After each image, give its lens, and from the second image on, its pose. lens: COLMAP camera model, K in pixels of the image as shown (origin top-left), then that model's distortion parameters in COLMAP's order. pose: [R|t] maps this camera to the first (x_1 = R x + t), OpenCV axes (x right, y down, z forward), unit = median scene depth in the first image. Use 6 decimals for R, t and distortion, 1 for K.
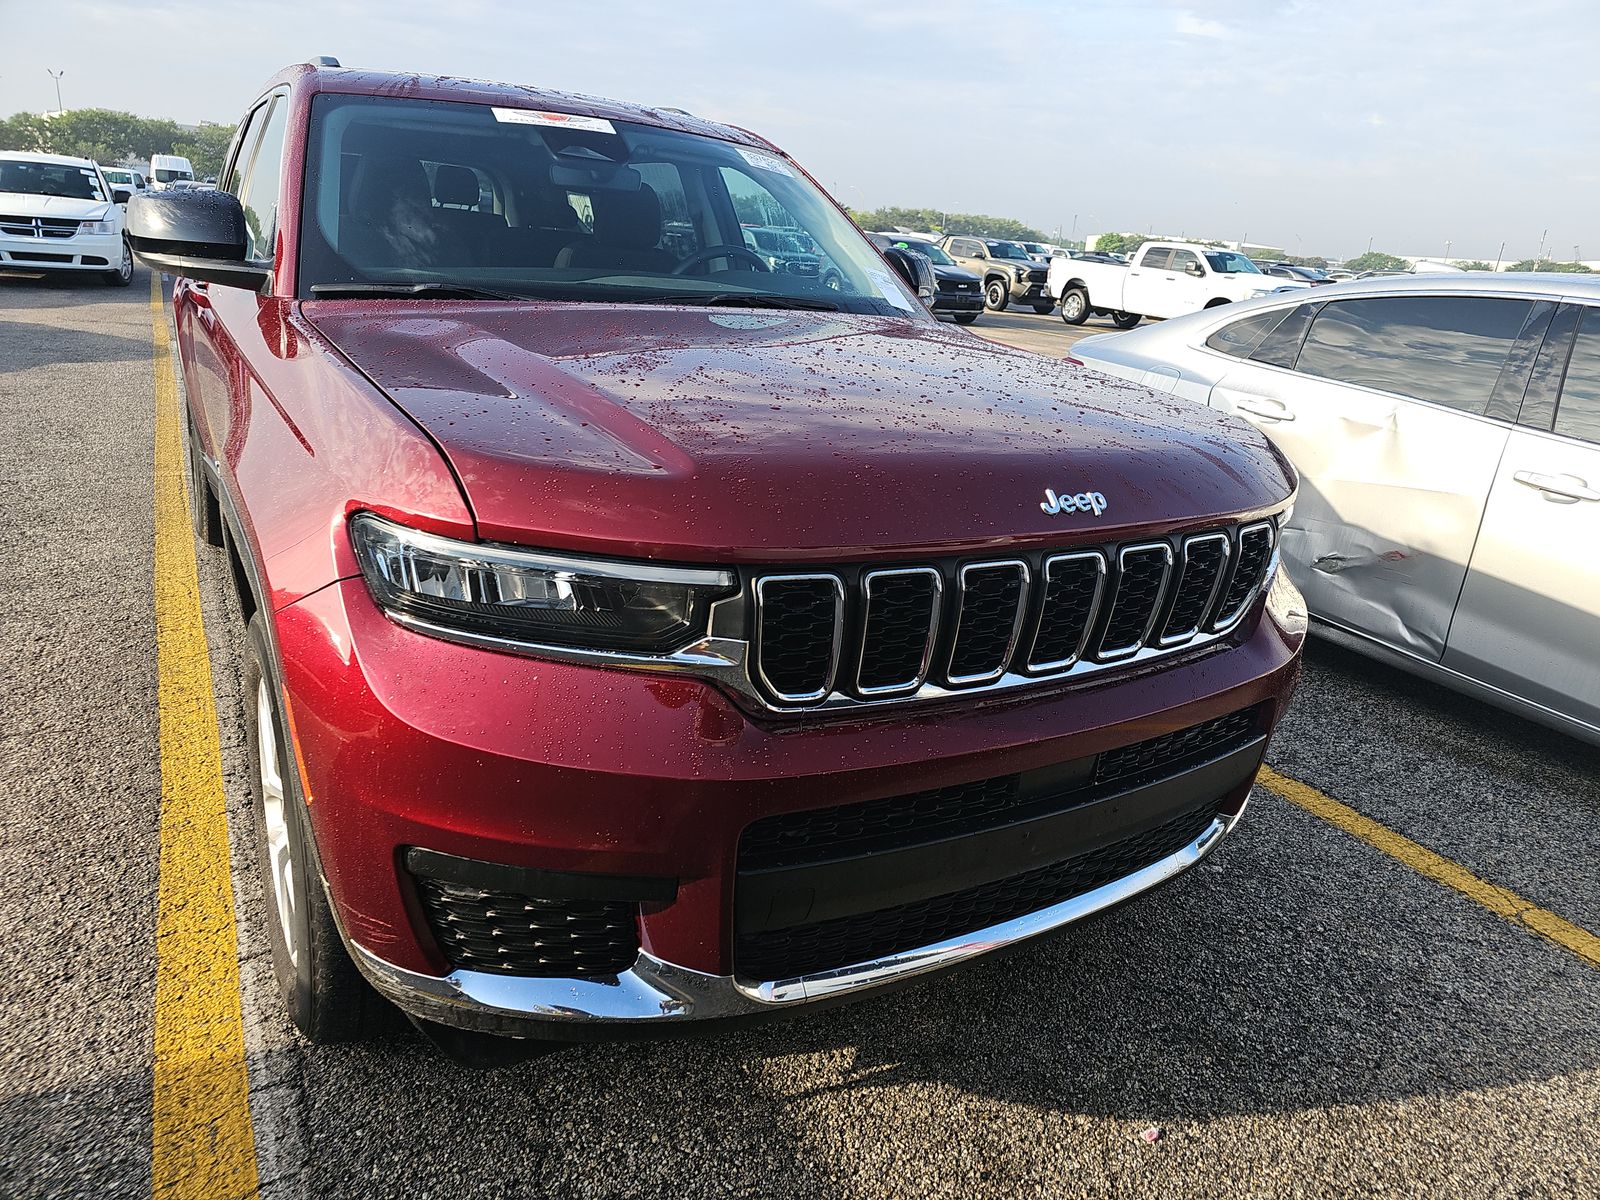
lens RADIAL K [[1181.9, 0, 799.2], [0, 1181.9, 595.5], [0, 0, 1]] dist [0.041382, -0.021906]
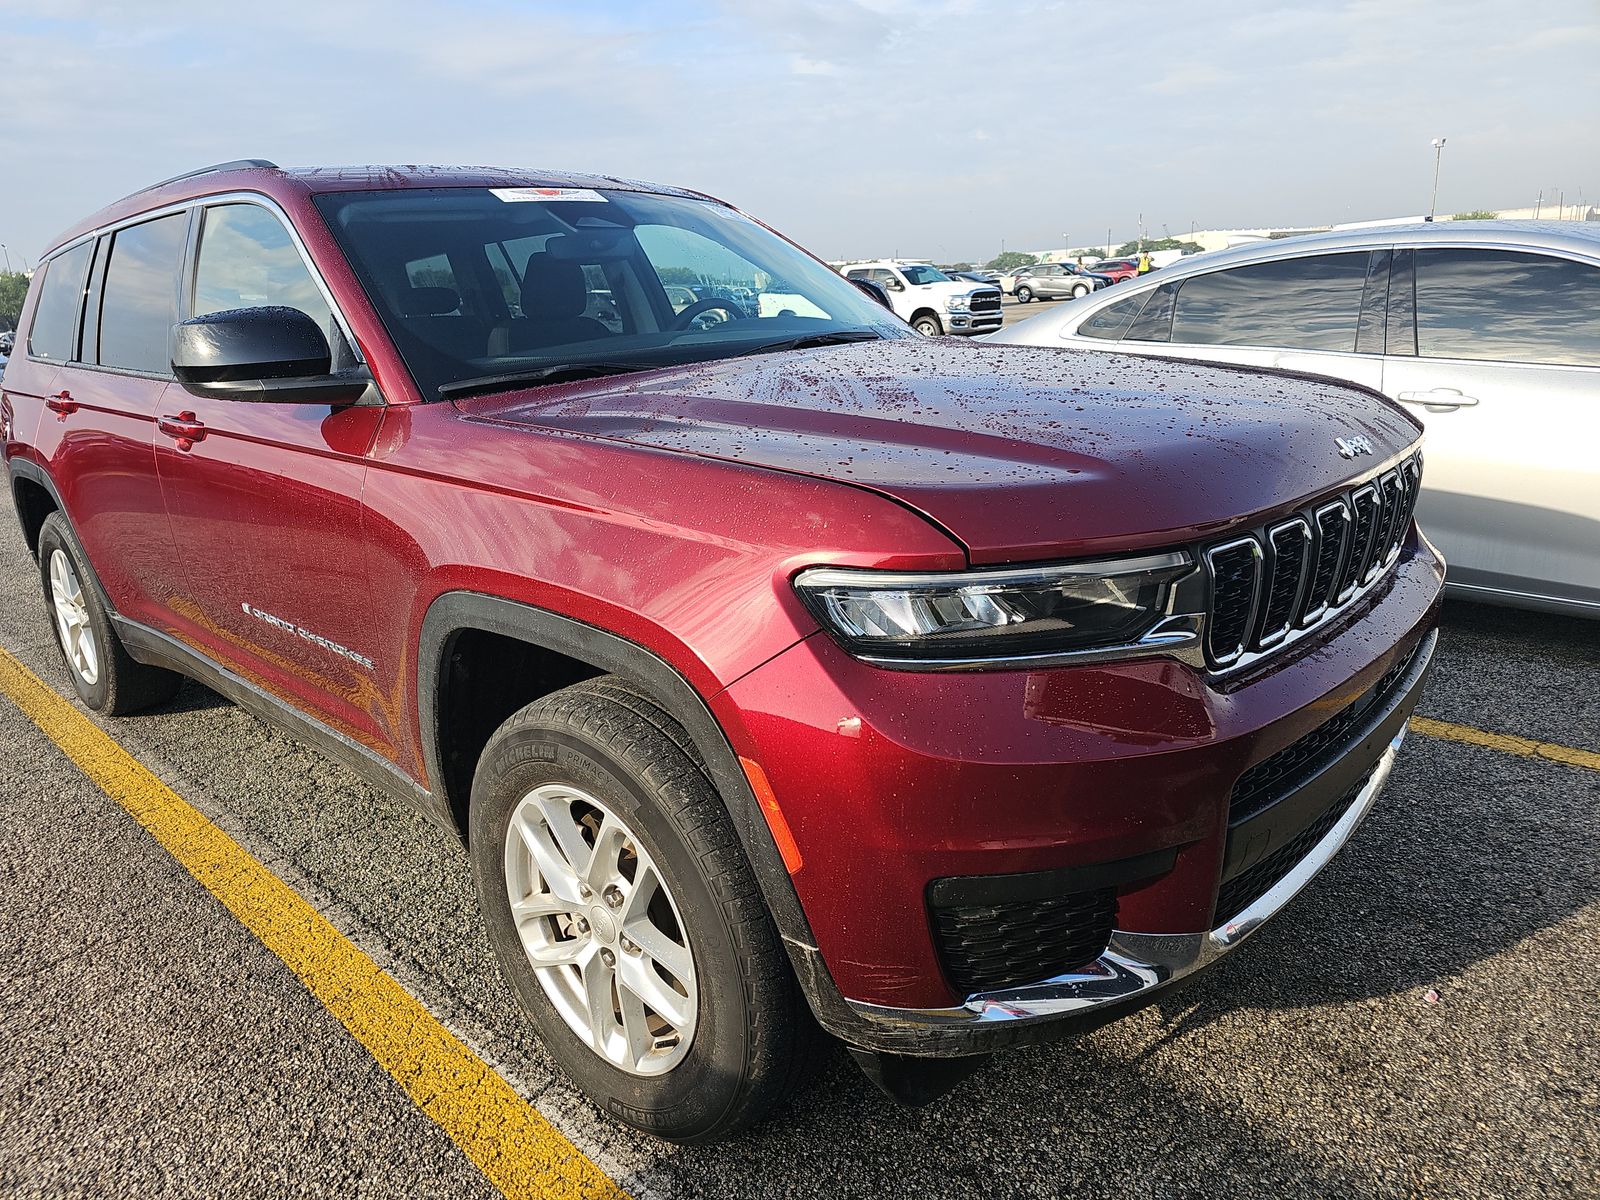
lens RADIAL K [[1181.9, 0, 794.5], [0, 1181.9, 599.6], [0, 0, 1]] dist [0.041382, -0.021906]
pose [[0.948176, -0.199525, 0.247289, -0.414225], [0.208504, 0.977966, -0.010390, -0.024530], [-0.239768, 0.061413, 0.968886, 0.022786]]
